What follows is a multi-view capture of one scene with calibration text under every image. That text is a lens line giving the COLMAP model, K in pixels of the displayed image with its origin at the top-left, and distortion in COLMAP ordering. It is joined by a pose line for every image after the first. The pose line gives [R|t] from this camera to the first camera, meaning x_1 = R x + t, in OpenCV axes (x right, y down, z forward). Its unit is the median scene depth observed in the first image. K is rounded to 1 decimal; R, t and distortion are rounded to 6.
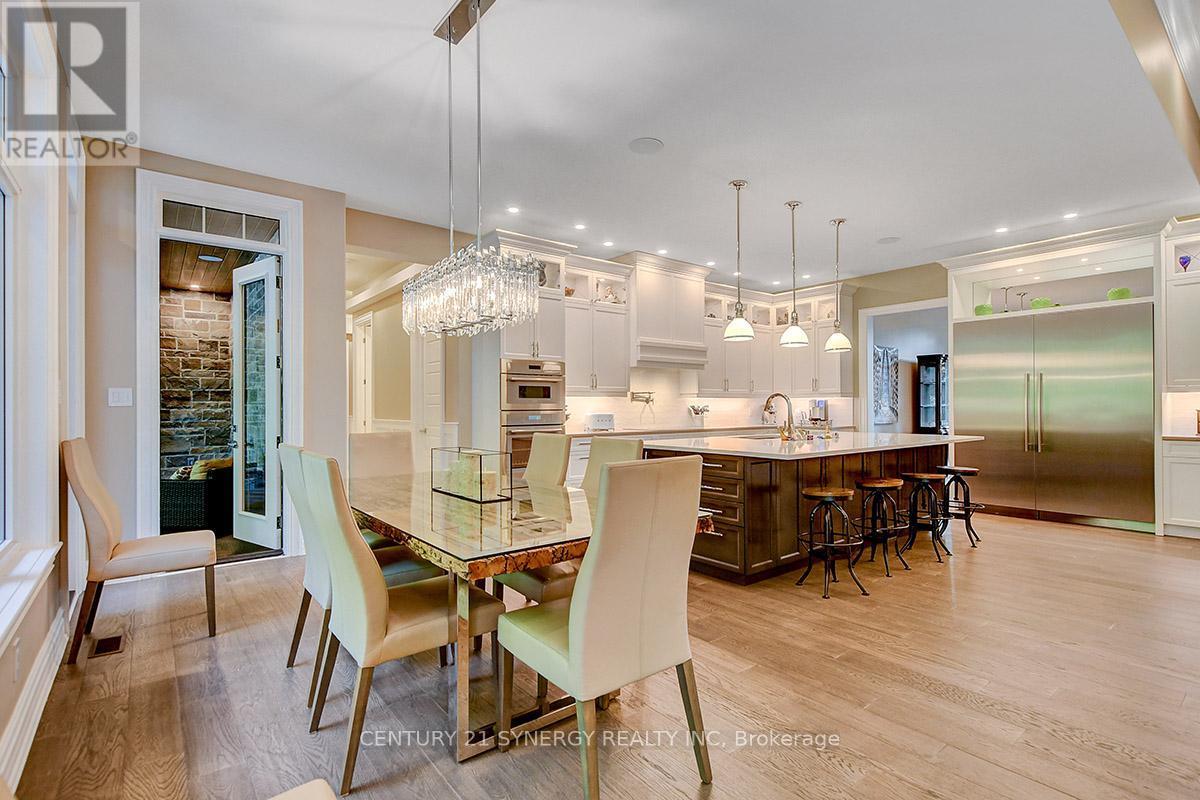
lens RADIAL K [[567.9, 0, 606.9], [0, 567.9, 401.8], [0, 0, 1]] dist [0.014745, -0.006987]
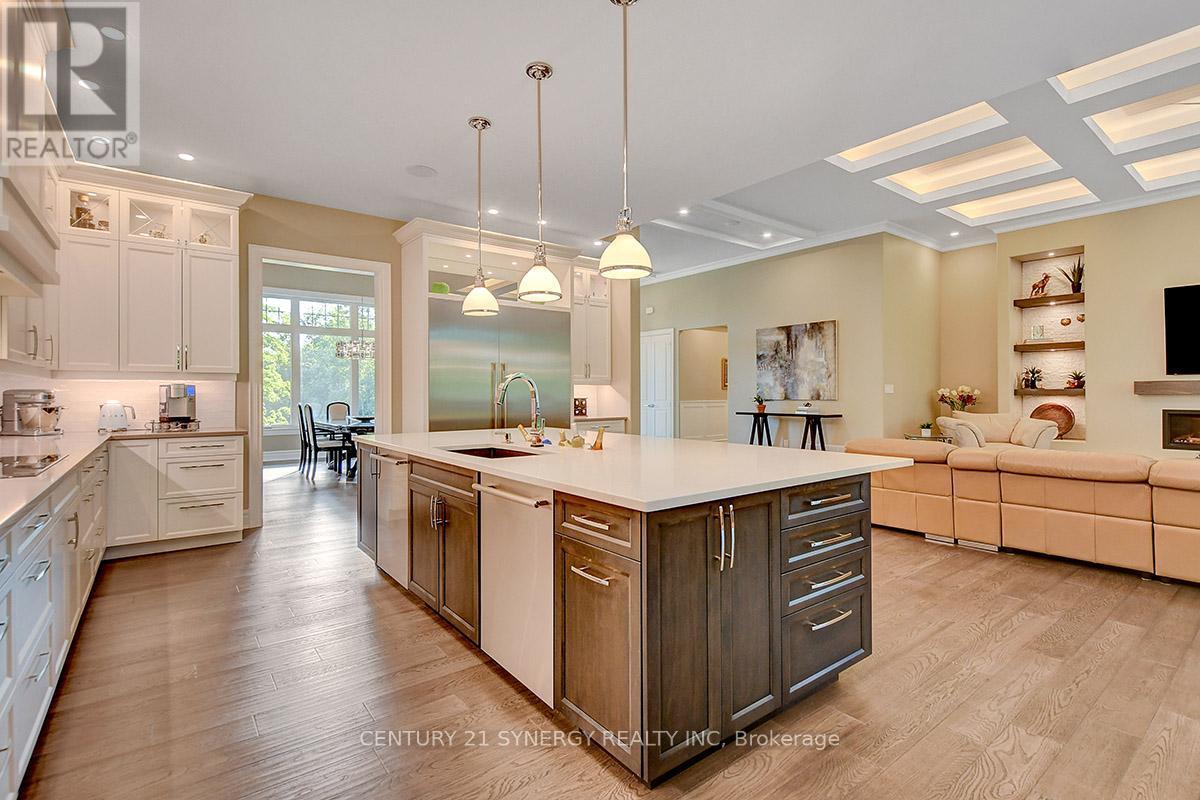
lens RADIAL K [[567.9, 0, 615.9], [0, 567.9, 391.3], [0, 0, 1]] dist [0.014745, -0.006987]
pose [[0.000344, 0.007715, 0.999970, -0.251764], [-0.008150, 0.999937, -0.007712, 0.005920], [-0.999967, -0.008148, 0.000407, 0.786962]]
